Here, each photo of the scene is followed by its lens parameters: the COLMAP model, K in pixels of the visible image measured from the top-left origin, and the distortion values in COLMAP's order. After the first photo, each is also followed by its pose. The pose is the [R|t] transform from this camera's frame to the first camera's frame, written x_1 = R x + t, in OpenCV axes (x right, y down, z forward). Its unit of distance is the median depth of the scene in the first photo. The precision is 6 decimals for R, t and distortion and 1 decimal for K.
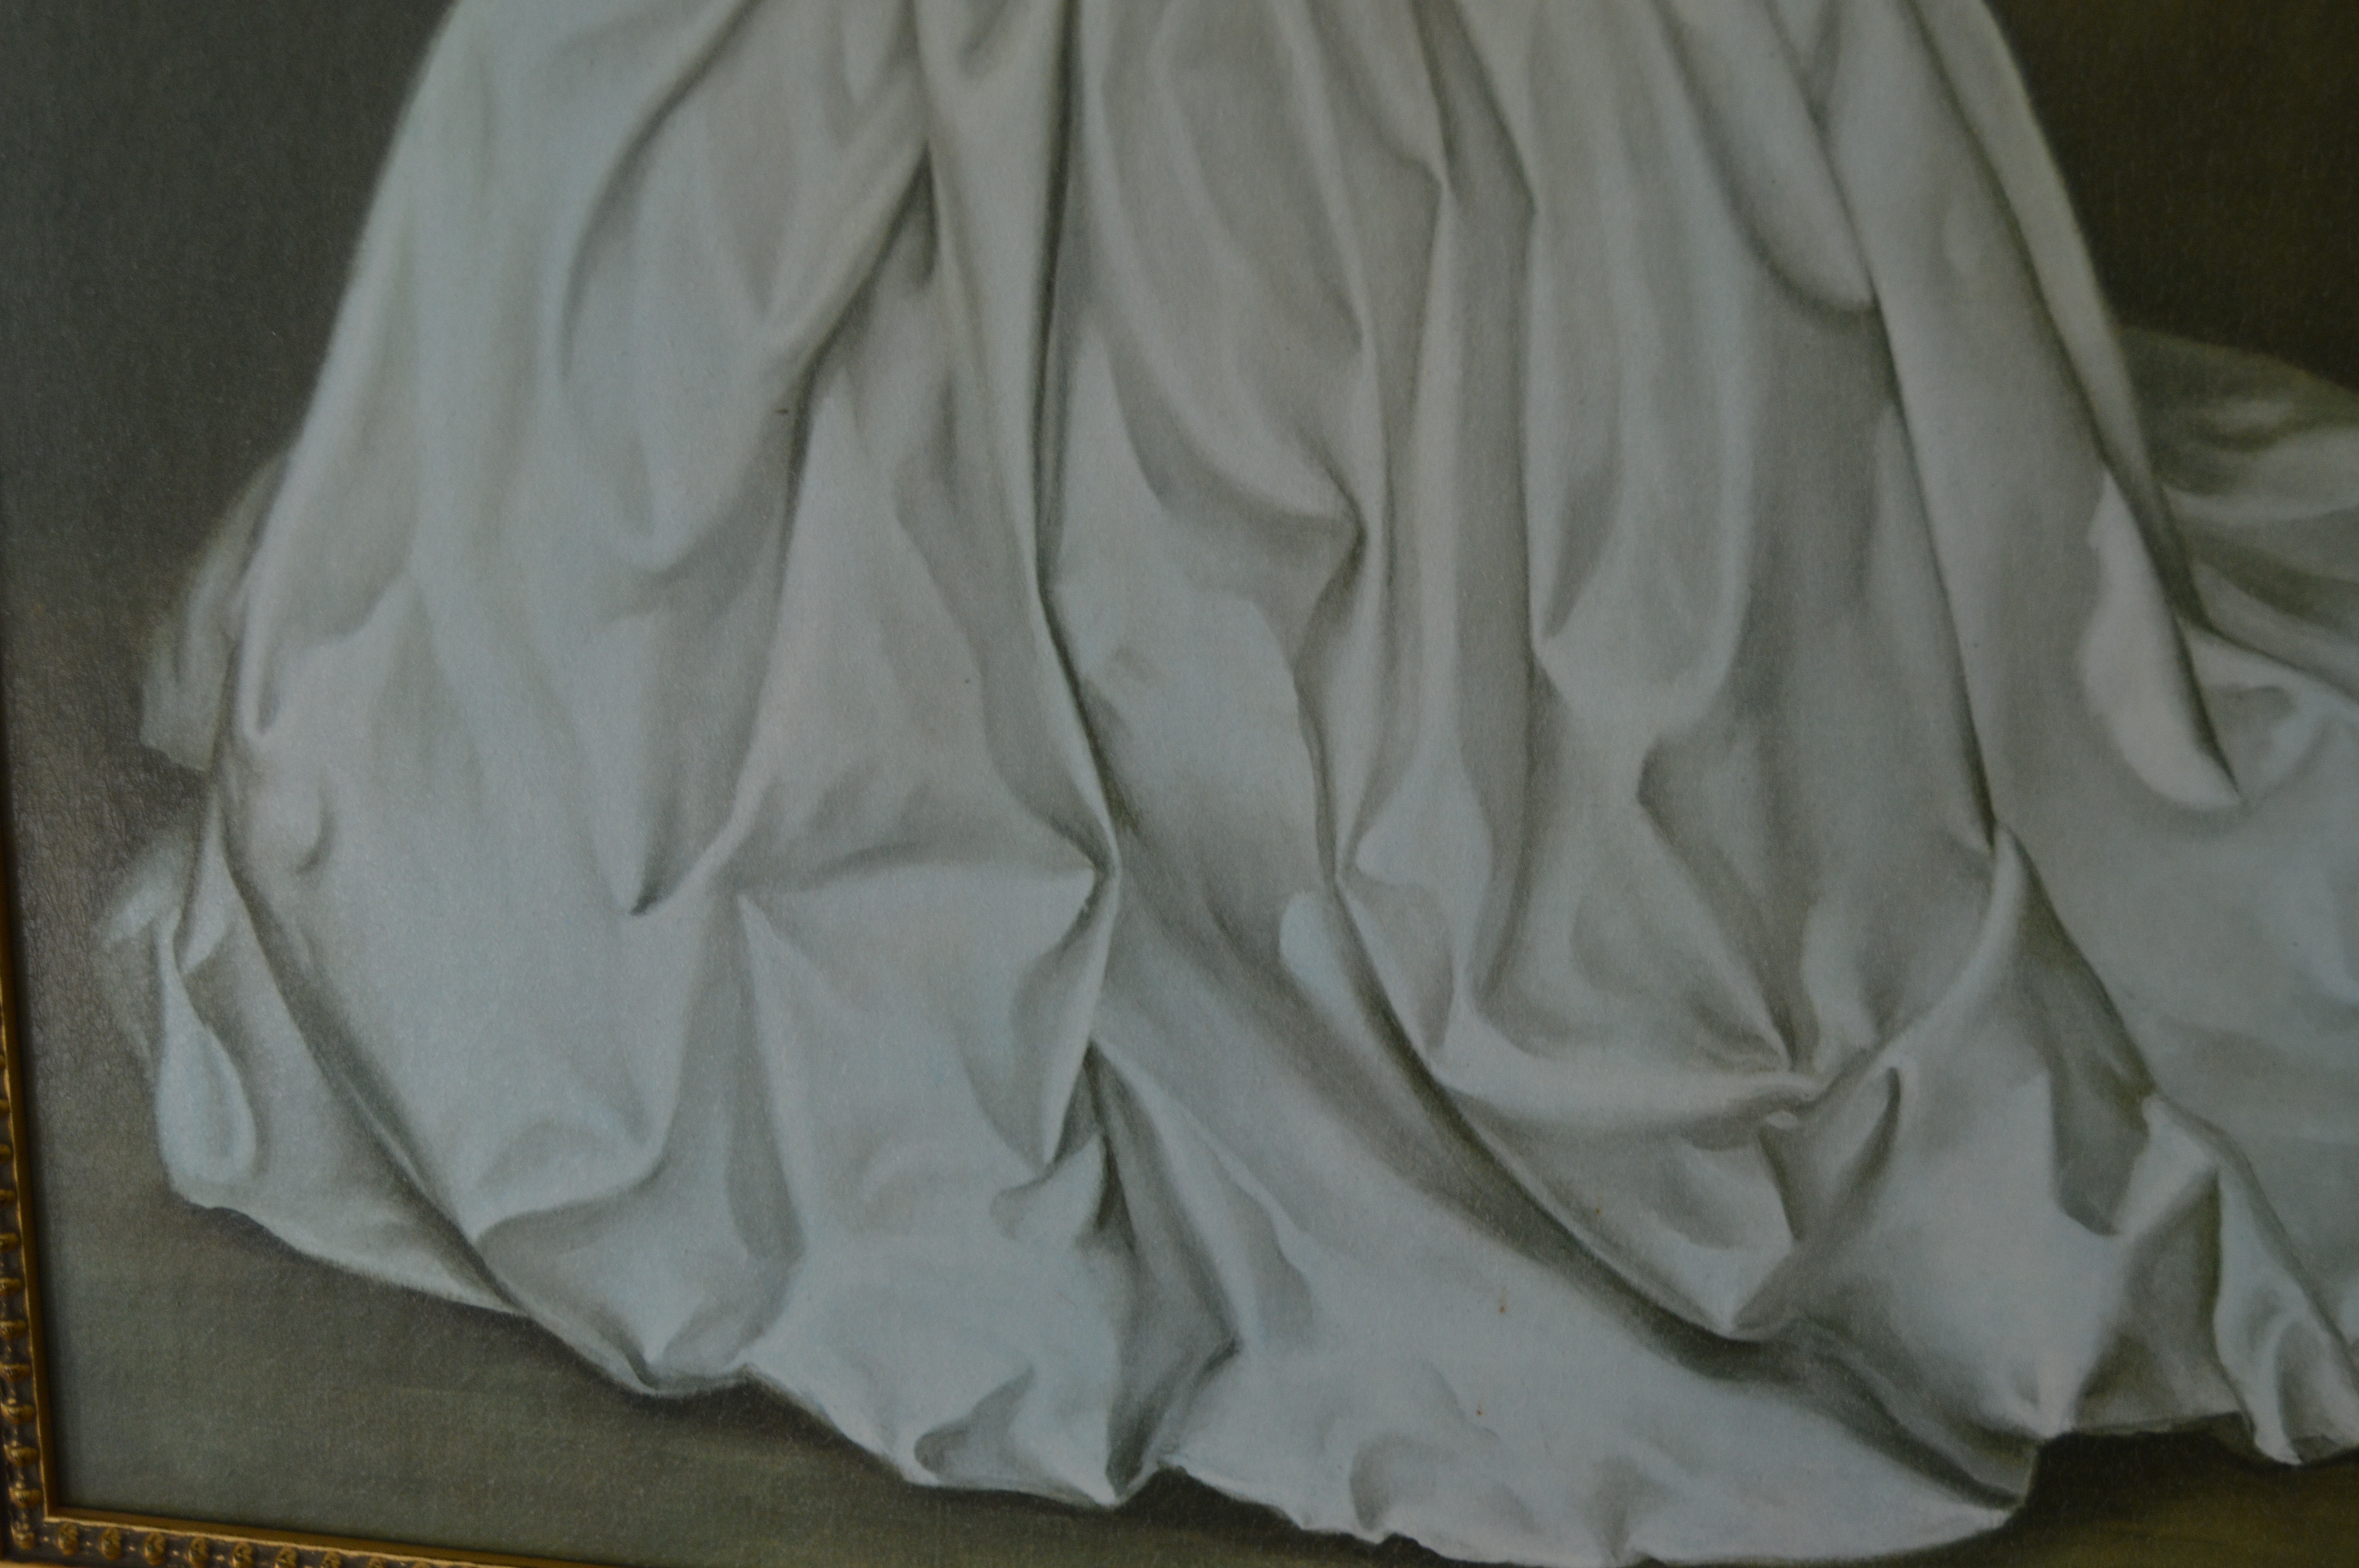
lens RADIAL K [[3411.5, 0, 1196.3], [0, 3411.5, 799.8], [0, 0, 1]] dist [-0.050131, 0.000000]
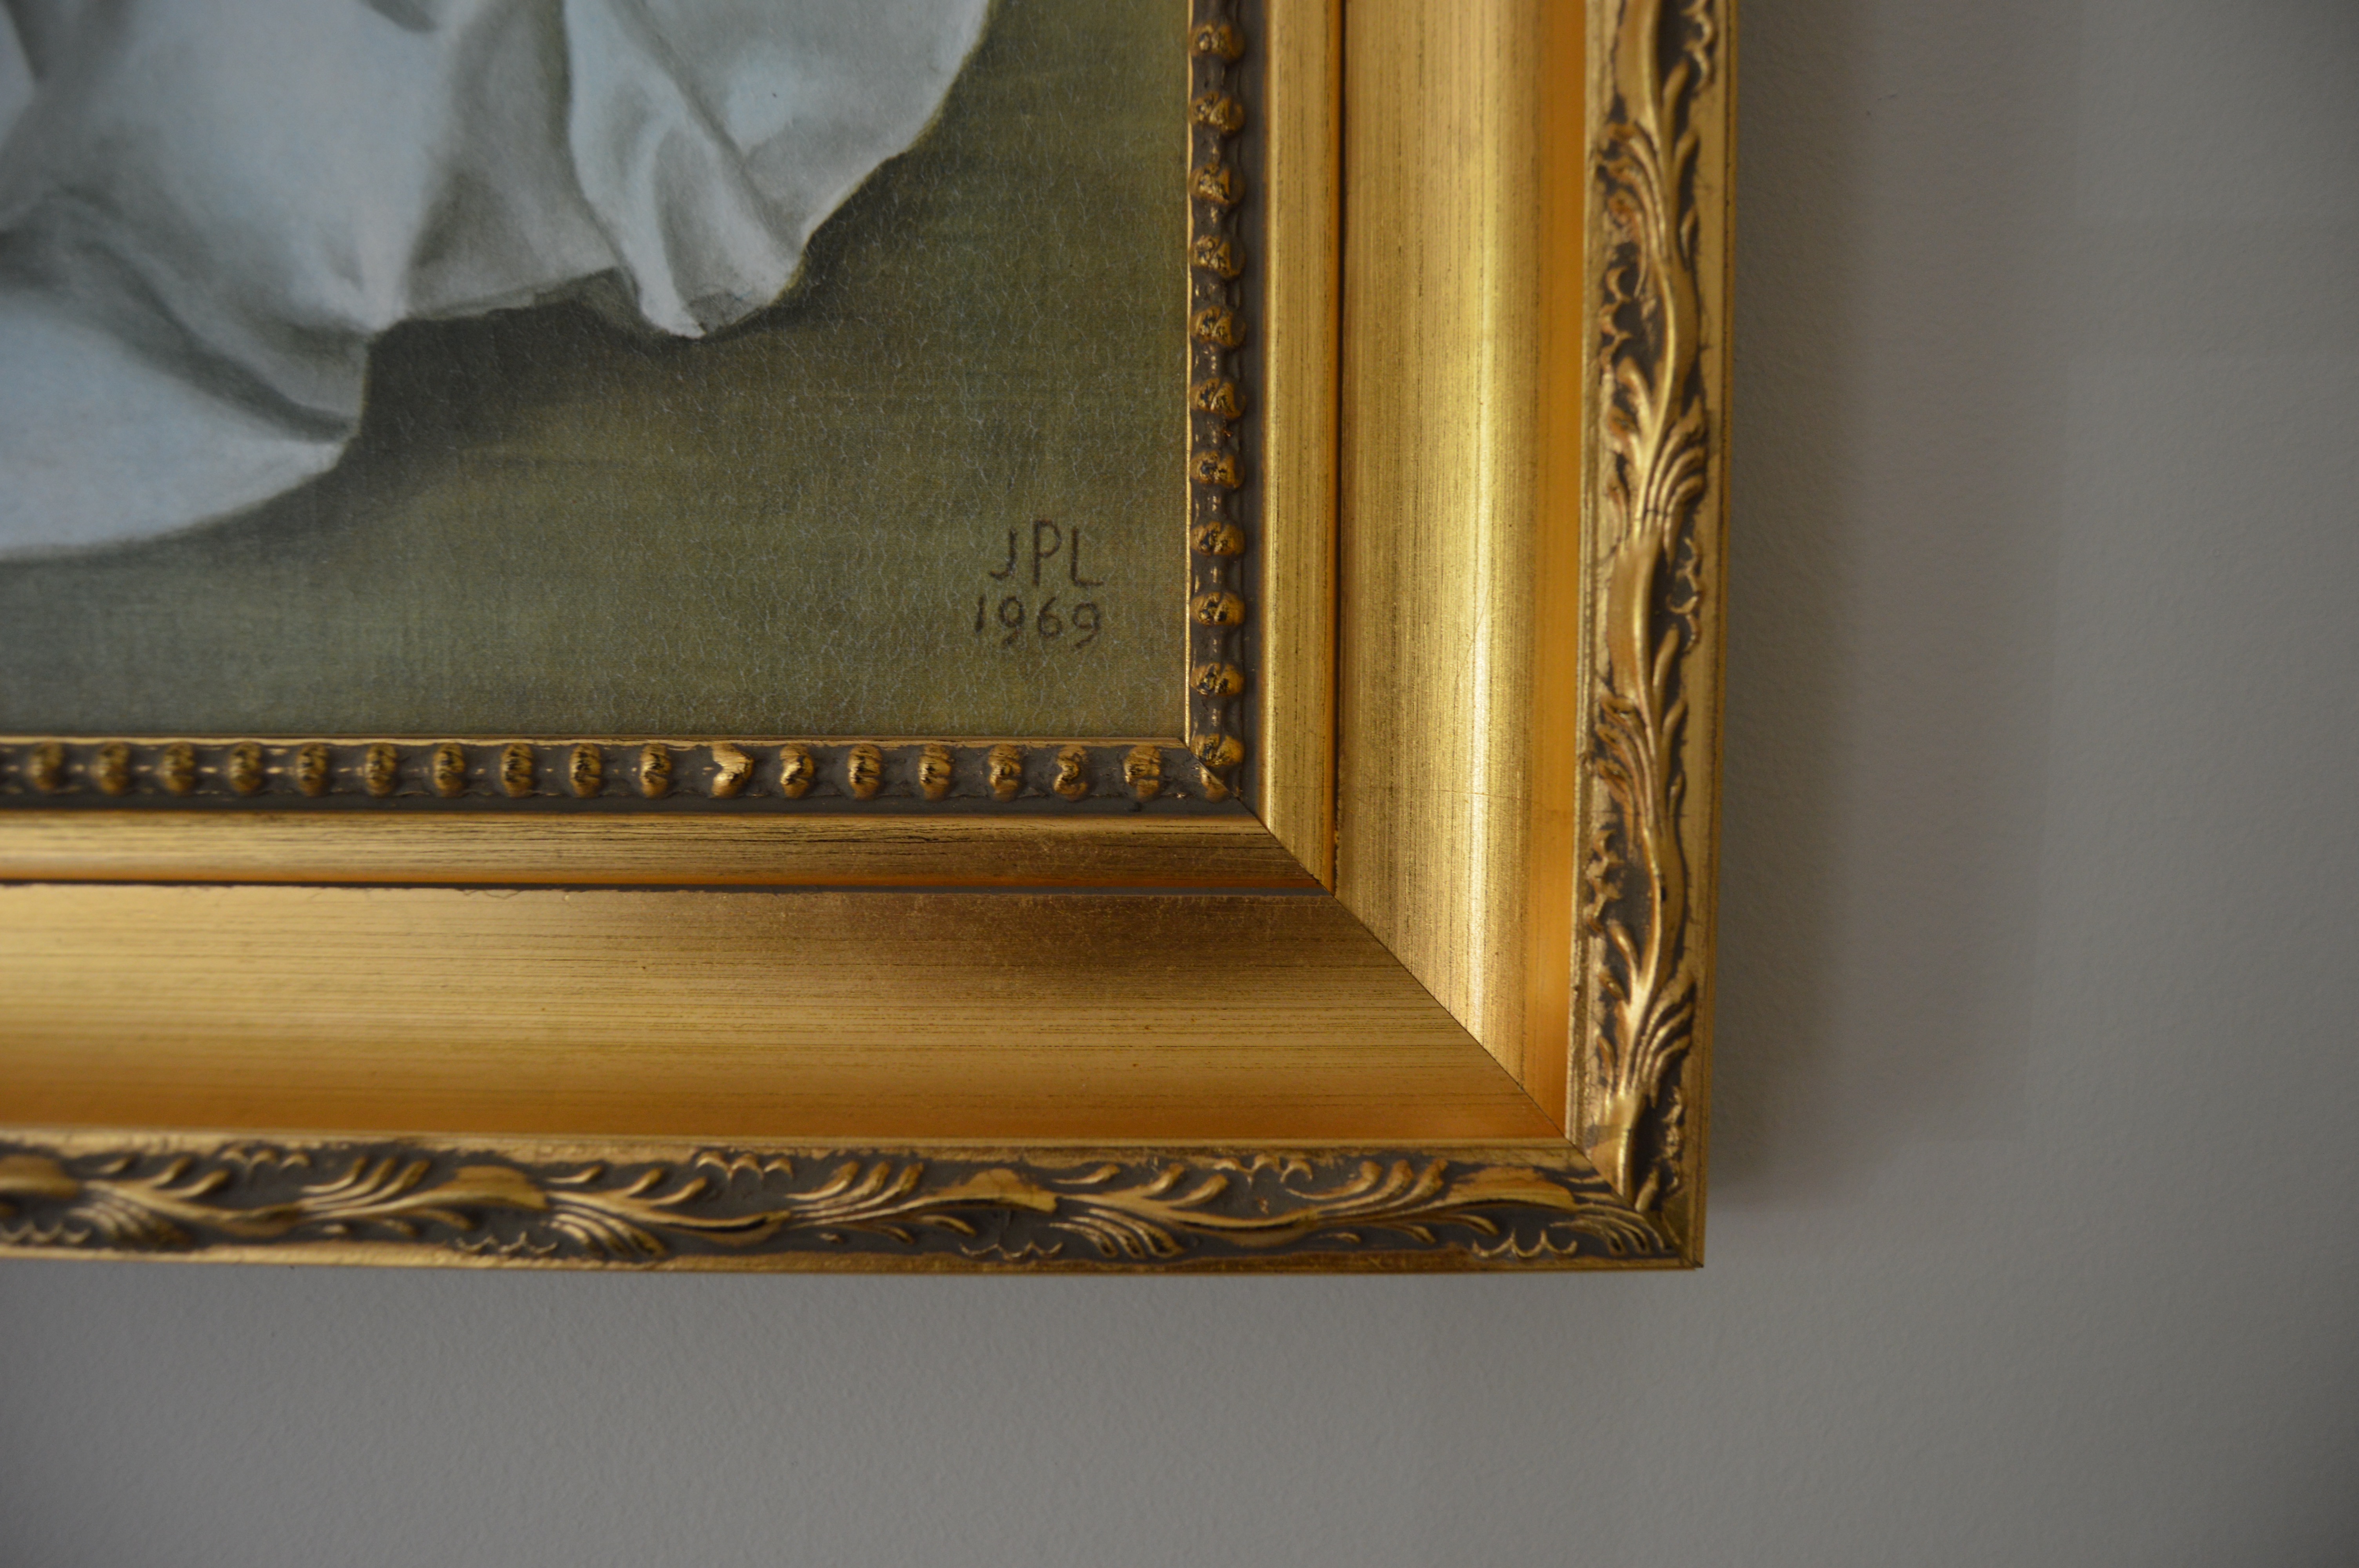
lens RADIAL K [[1874.1, 0, 1196.8], [0, 1874.1, 773.6], [0, 0, 1]] dist [-0.063139, 0.017782]
pose [[0.986673, -0.025798, 0.160657, 0.364301], [0.059713, 0.975870, -0.210027, 0.383537], [-0.151362, 0.216821, 0.964406, 0.603342]]
